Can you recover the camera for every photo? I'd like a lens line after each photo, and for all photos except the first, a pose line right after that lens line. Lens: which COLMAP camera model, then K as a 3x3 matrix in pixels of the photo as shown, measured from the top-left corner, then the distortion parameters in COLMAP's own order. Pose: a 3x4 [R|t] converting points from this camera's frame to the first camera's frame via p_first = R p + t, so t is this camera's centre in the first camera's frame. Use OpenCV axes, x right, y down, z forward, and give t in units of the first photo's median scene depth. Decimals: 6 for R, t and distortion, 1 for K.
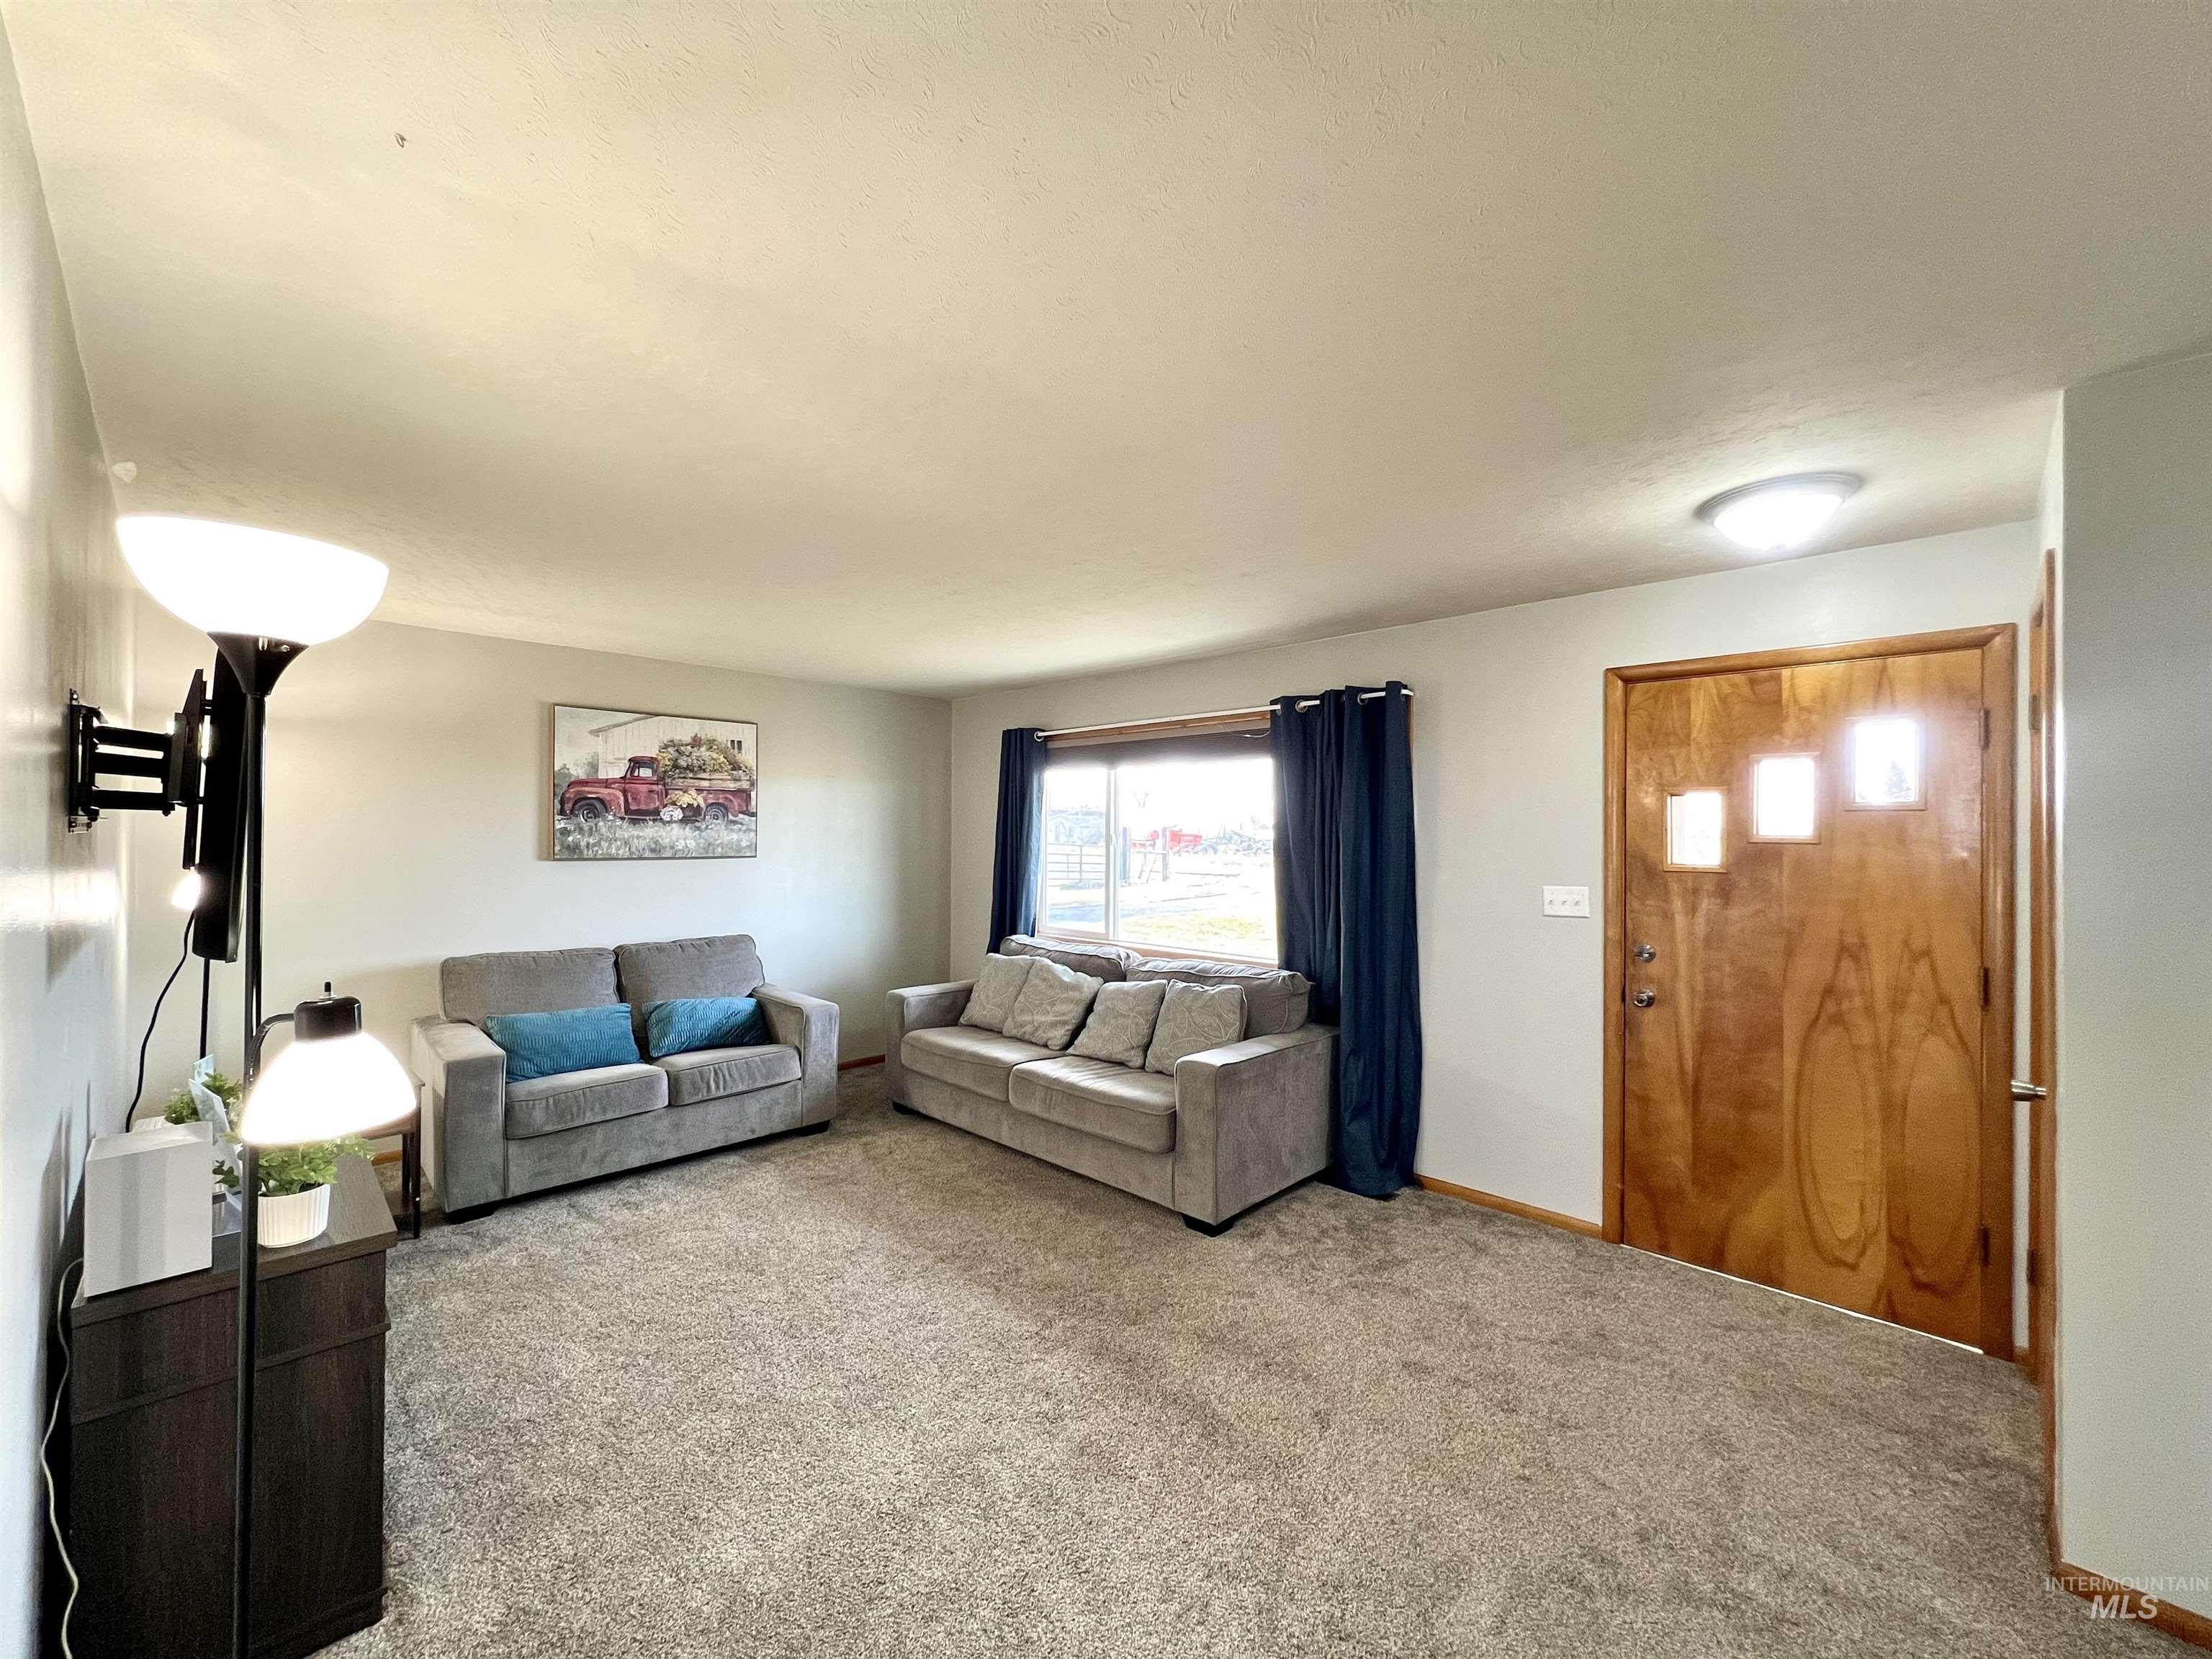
lens RADIAL K [[883.9, 0, 1104.7], [0, 883.9, 827.8], [0, 0, 1]] dist [-0.000883, 0.000134]
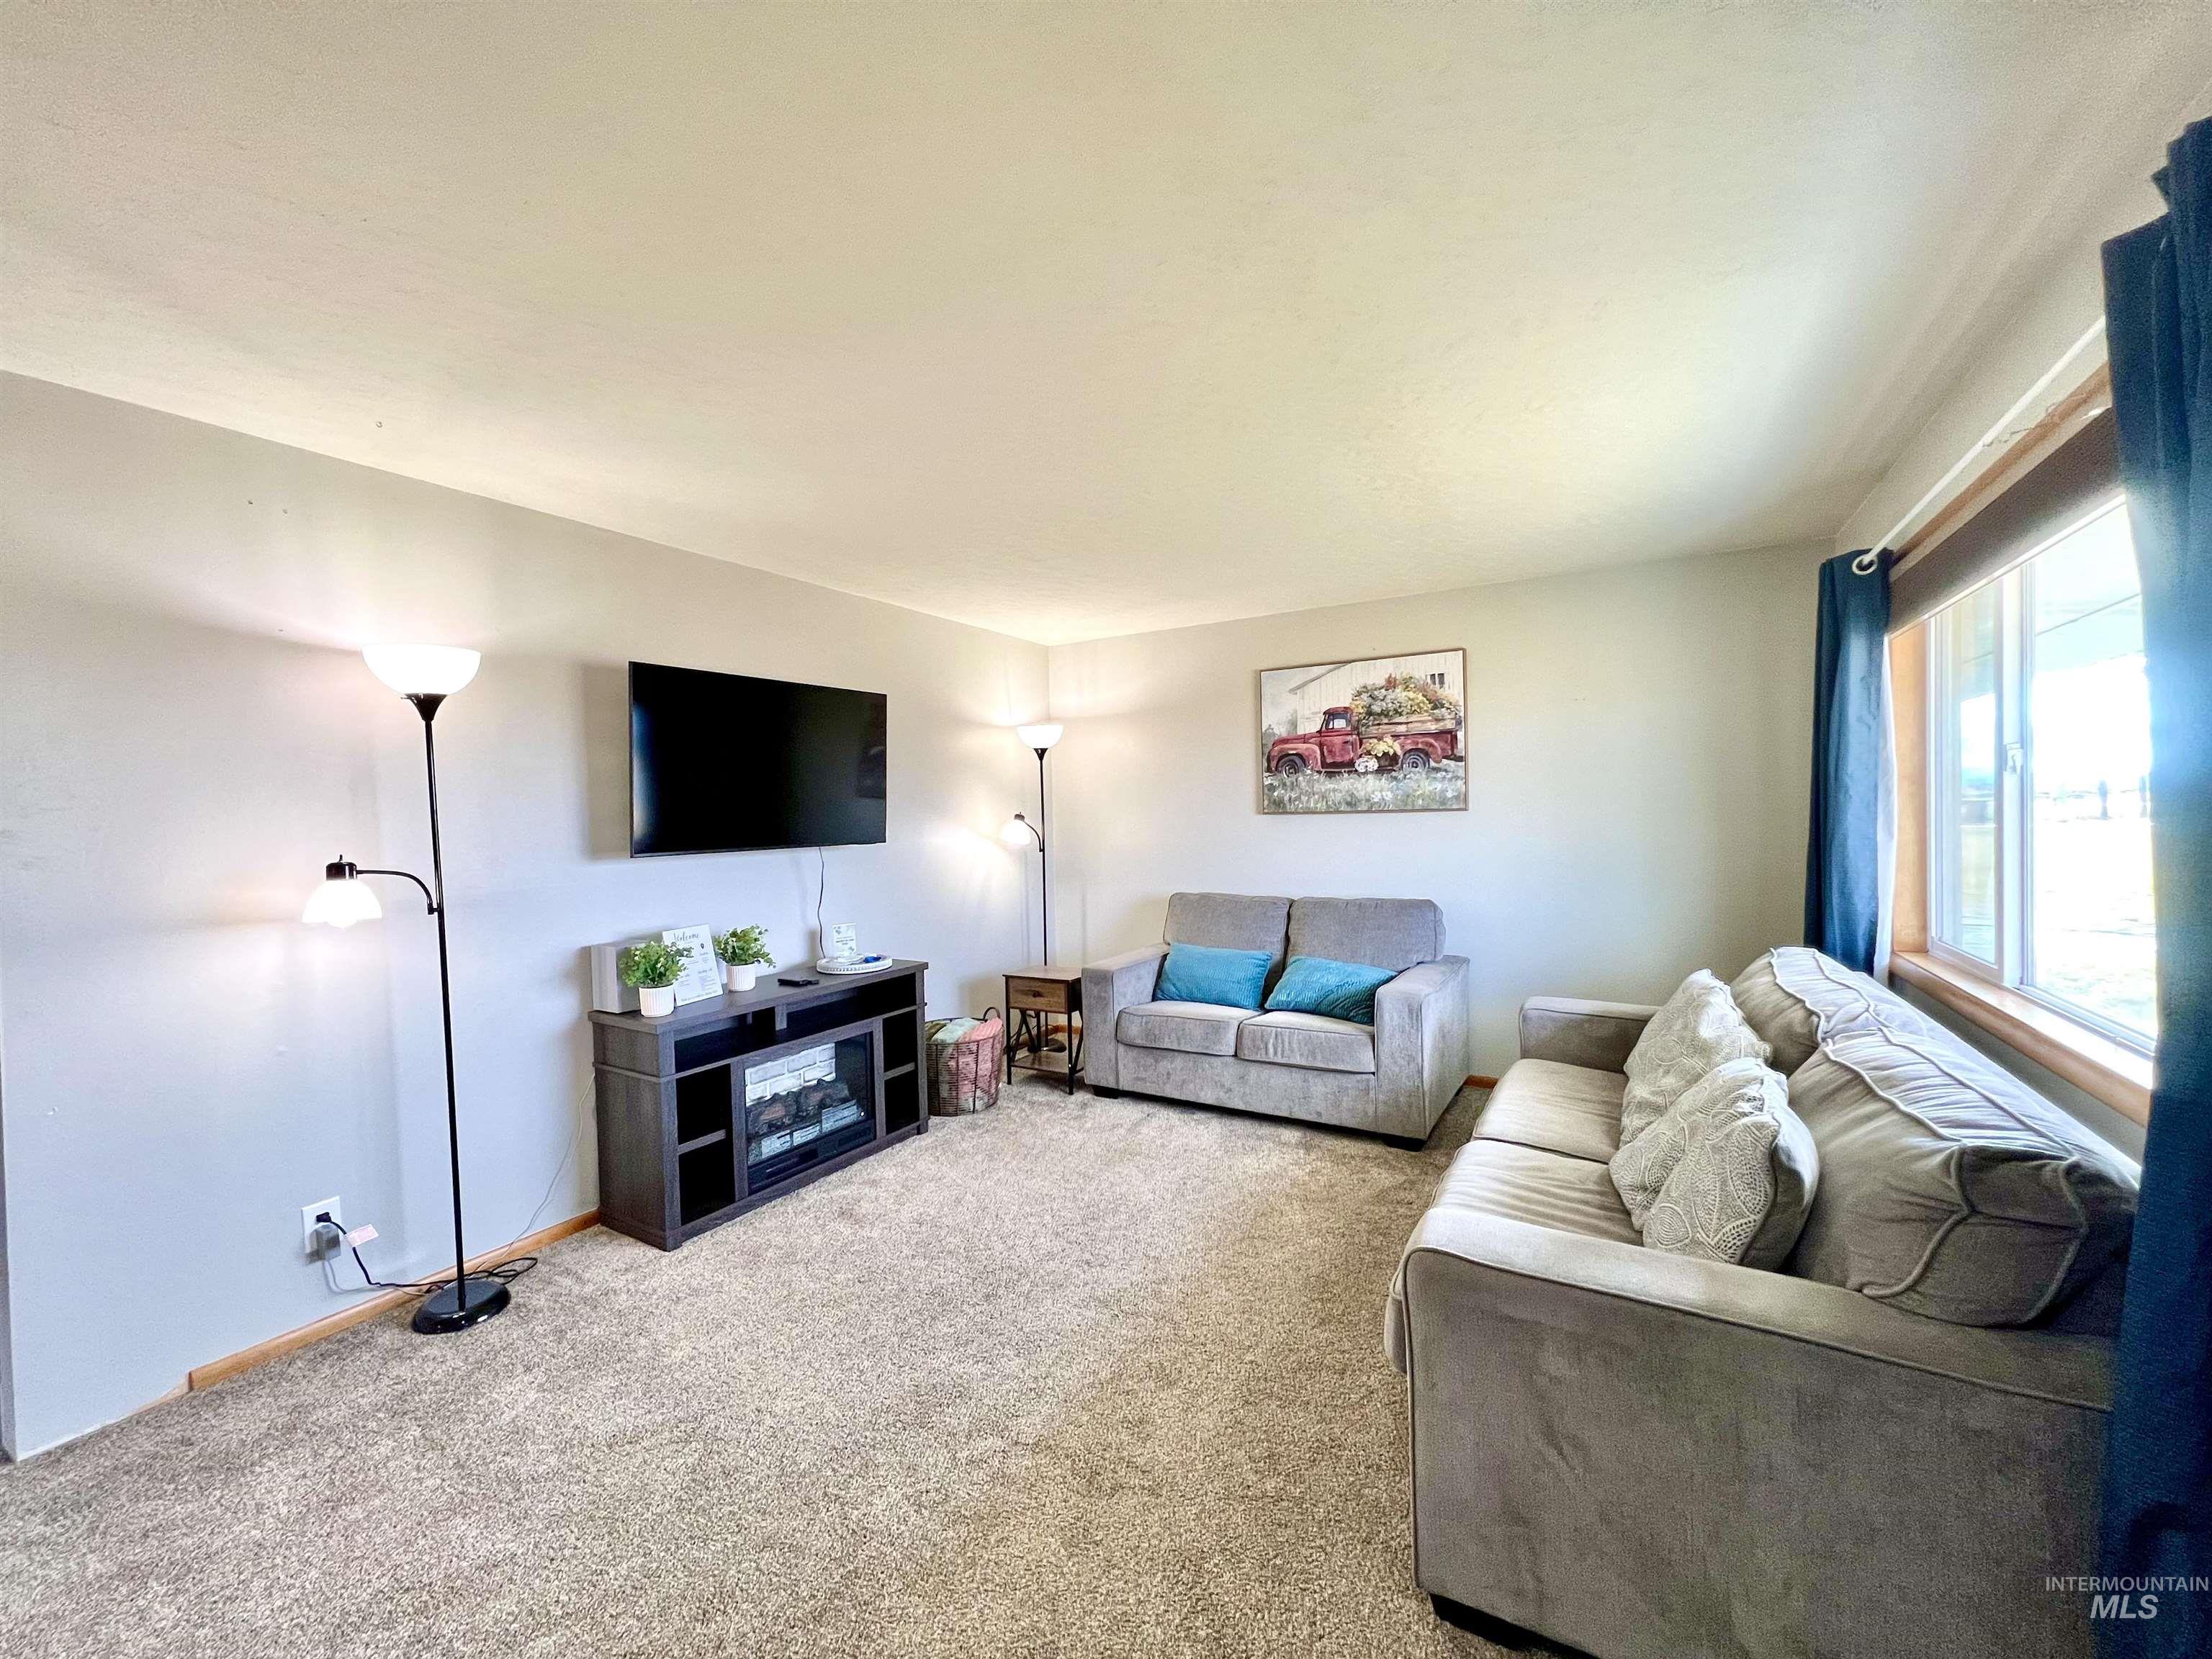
lens RADIAL K [[883.9, 0, 1104.7], [0, 883.9, 827.8], [0, 0, 1]] dist [-0.000883, 0.000134]
pose [[0.240012, 0.008691, -0.970731, 0.364604], [0.034342, 0.999258, 0.017437, 0.026243], [0.970162, -0.037522, 0.239535, 0.511331]]
